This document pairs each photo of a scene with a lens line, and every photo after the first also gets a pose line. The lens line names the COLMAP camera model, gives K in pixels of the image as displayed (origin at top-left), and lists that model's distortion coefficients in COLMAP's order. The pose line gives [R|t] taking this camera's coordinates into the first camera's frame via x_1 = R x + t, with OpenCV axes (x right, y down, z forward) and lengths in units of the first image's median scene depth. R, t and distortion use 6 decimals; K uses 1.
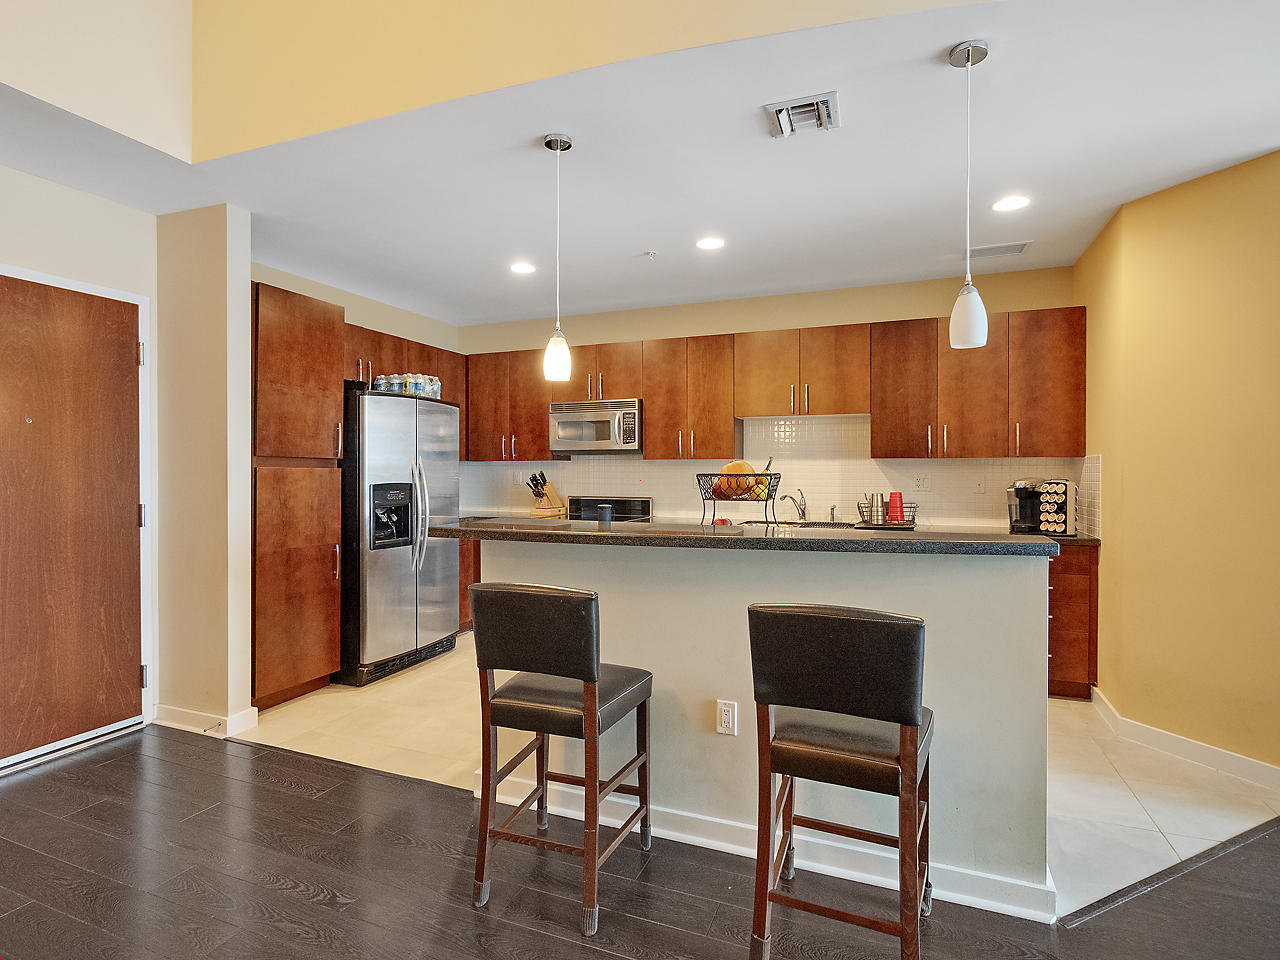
lens RADIAL K [[671.9, 0, 638.3], [0, 671.9, 469.9], [0, 0, 1]] dist [0.007078, 0.000959]
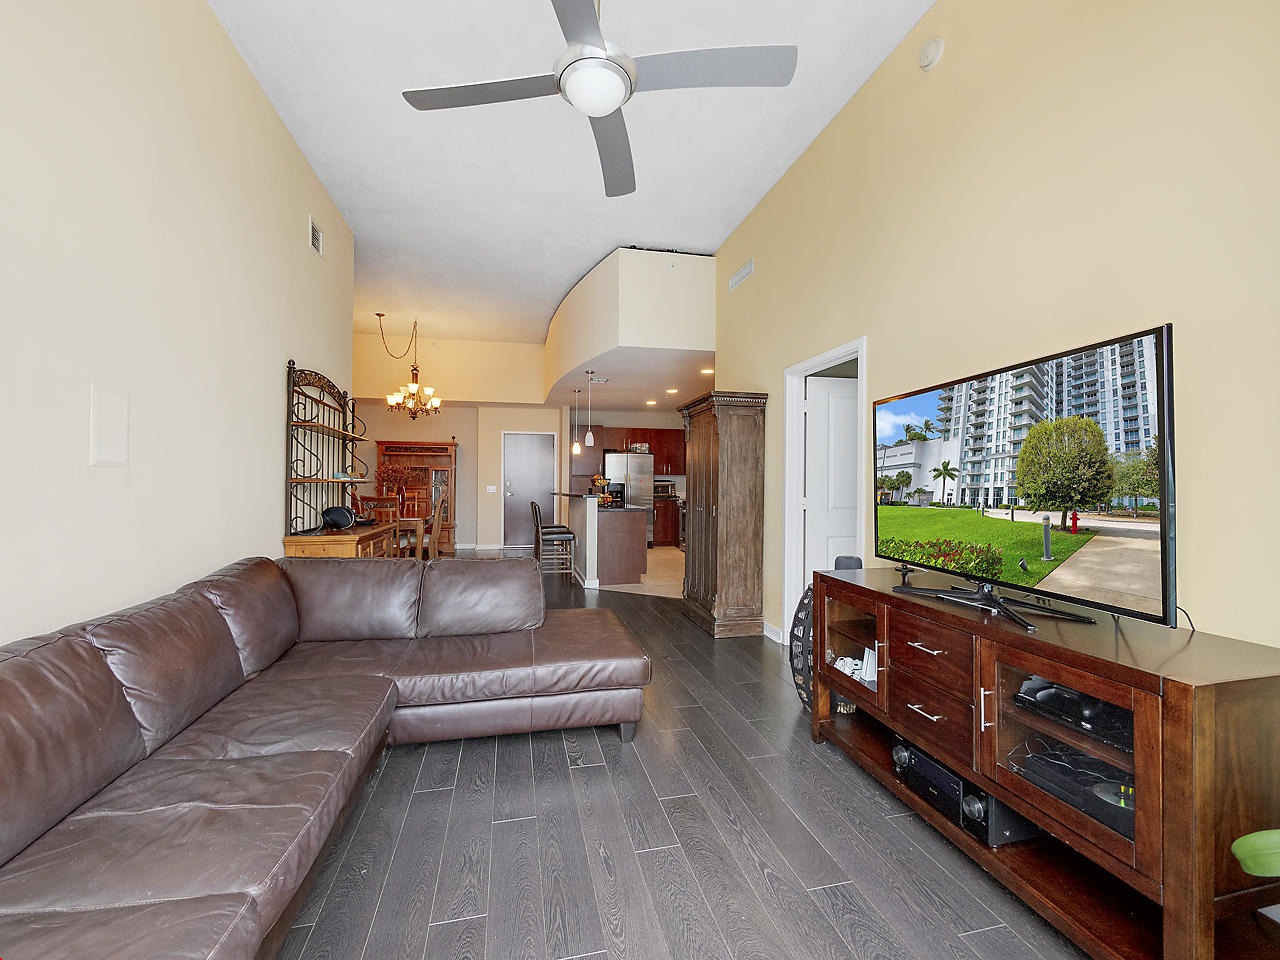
lens RADIAL K [[545.6, 0, 632.6], [0, 545.6, 479.2], [0, 0, 1]] dist [-0.001164, 0.000698]
pose [[0.559632, -0.008147, -0.828701, 1.422075], [0.001239, 0.999959, -0.008993, 0.021619], [0.828740, 0.004006, 0.559619, -0.253061]]
